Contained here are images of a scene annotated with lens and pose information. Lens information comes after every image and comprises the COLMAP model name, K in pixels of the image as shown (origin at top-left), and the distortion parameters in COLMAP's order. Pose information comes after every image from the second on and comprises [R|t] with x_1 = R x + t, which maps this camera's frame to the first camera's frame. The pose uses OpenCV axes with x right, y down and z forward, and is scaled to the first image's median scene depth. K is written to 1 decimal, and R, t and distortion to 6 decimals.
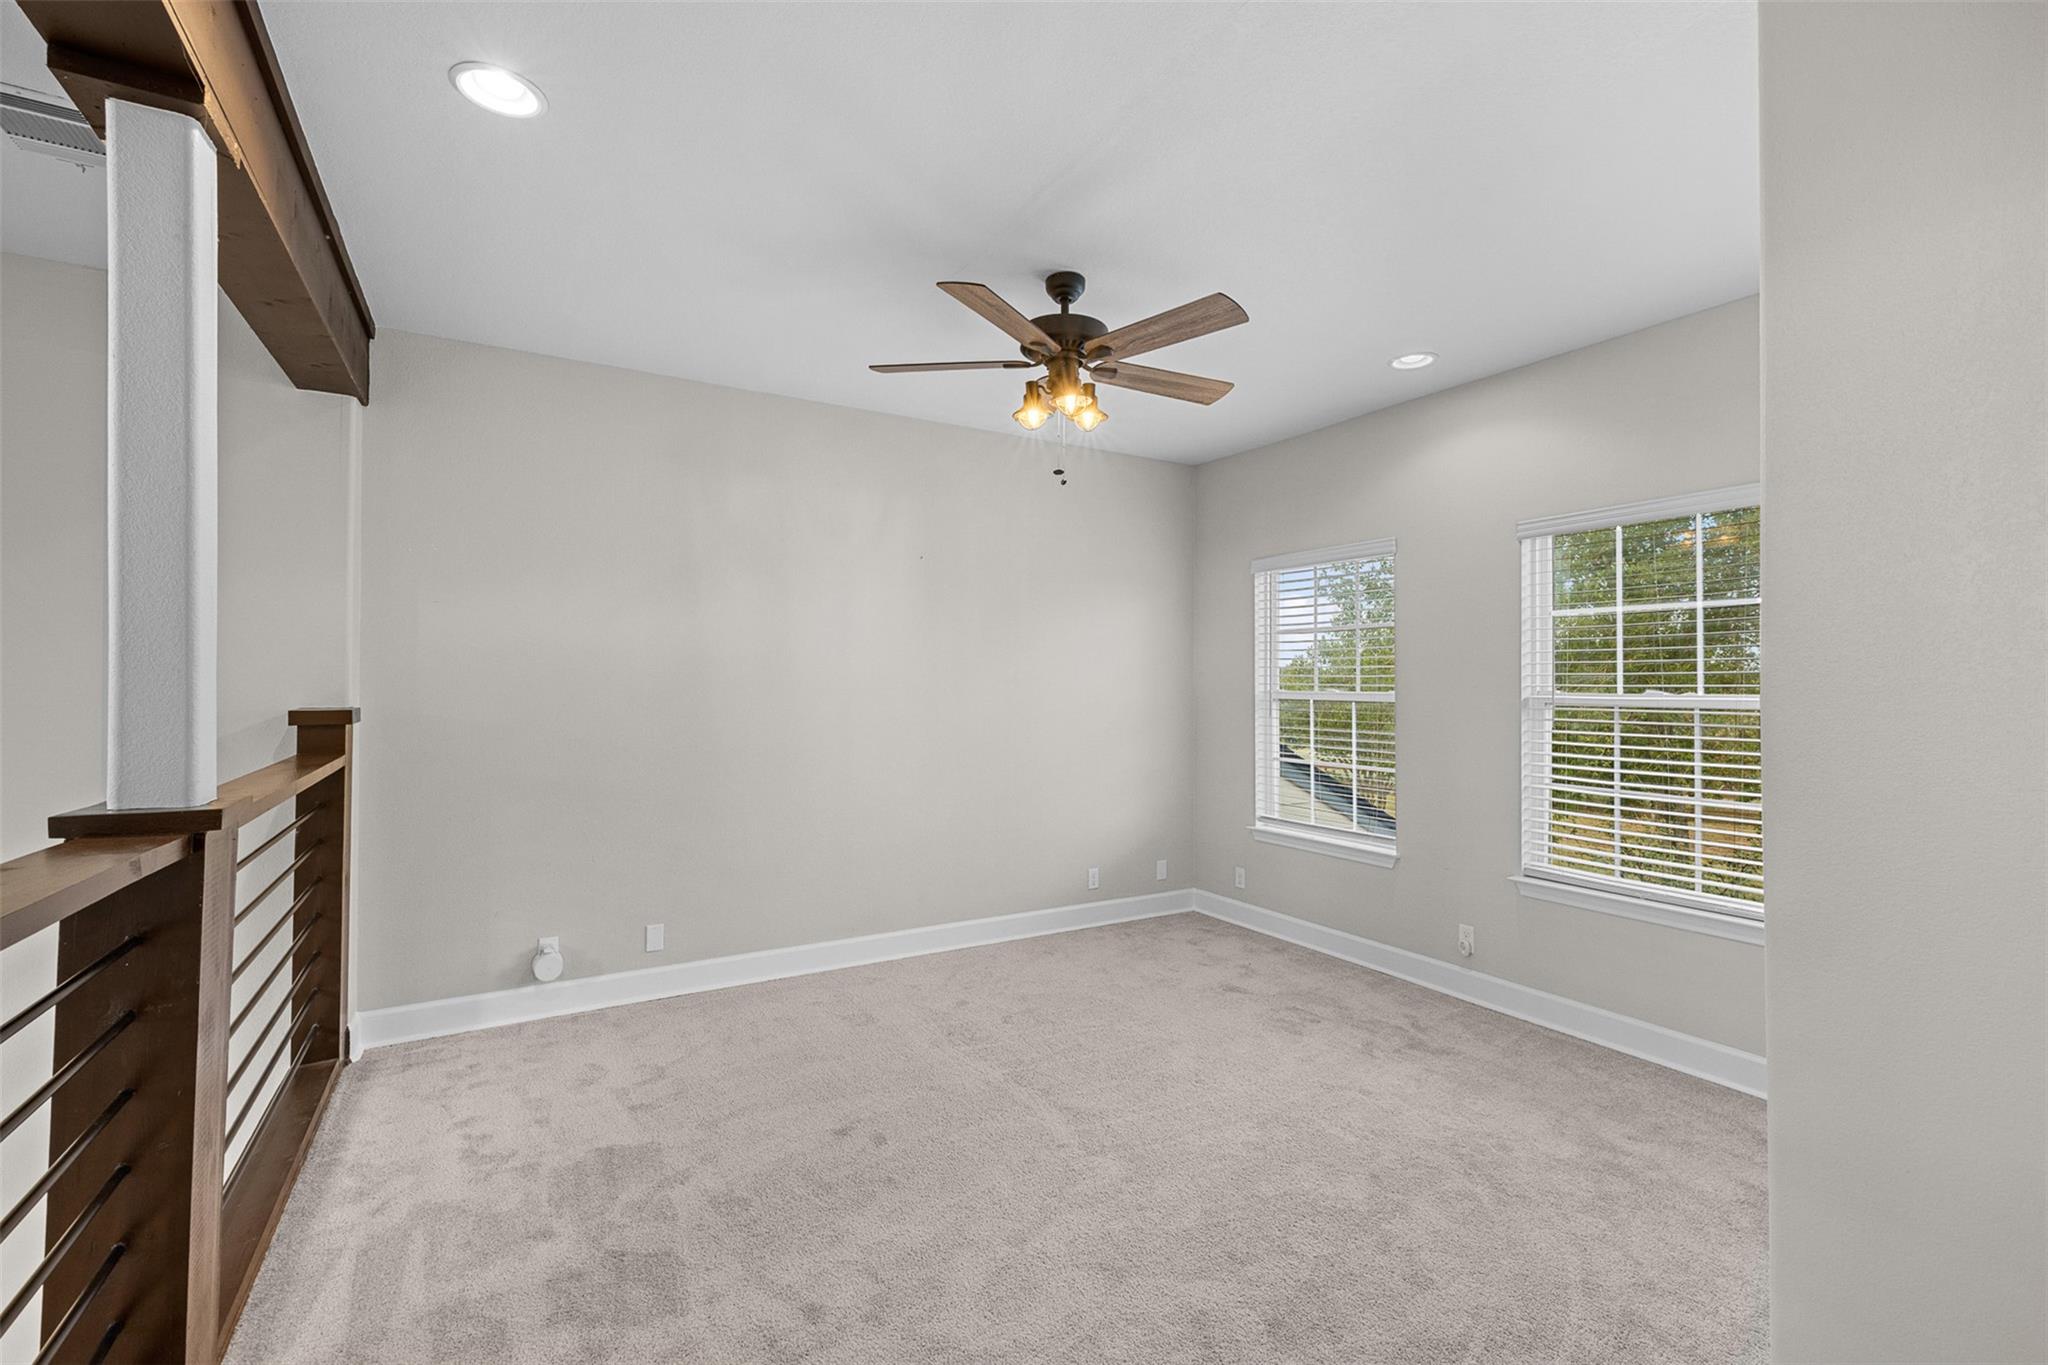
lens RADIAL K [[866.5, 0, 1013.2], [0, 866.5, 674.8], [0, 0, 1]] dist [-0.002265, 0.000071]
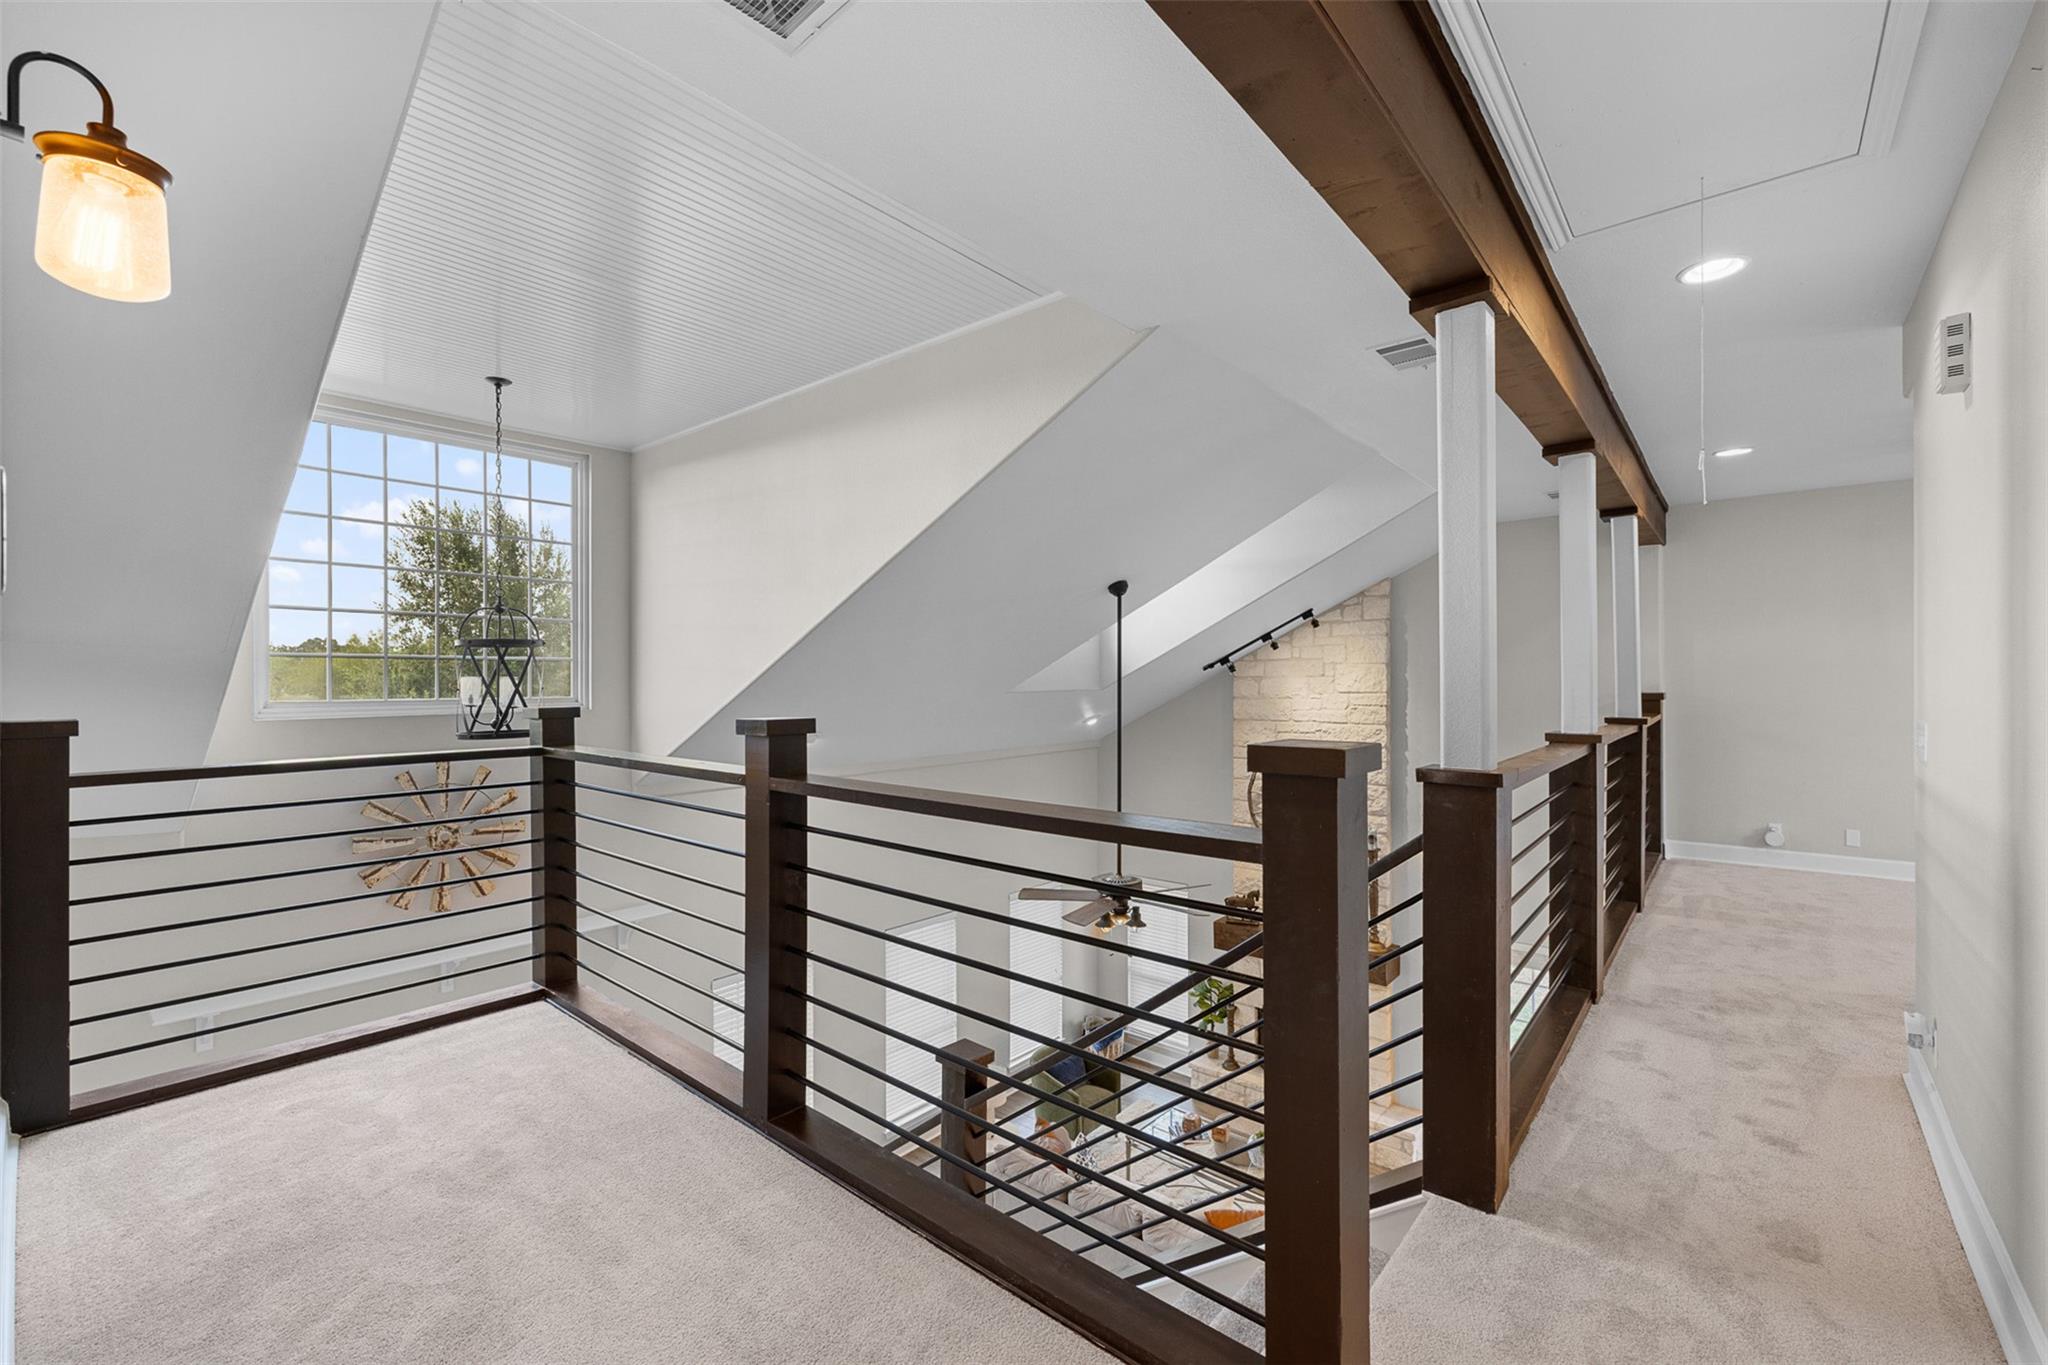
lens RADIAL K [[866.5, 0, 984.7], [0, 866.5, 678.3], [0, 0, 1]] dist [-0.002265, 0.000071]
pose [[0.322537, -0.011031, -0.946493, 0.173450], [0.005714, 0.999937, -0.009707, 0.003542], [0.946540, -0.002277, 0.322579, -0.308024]]
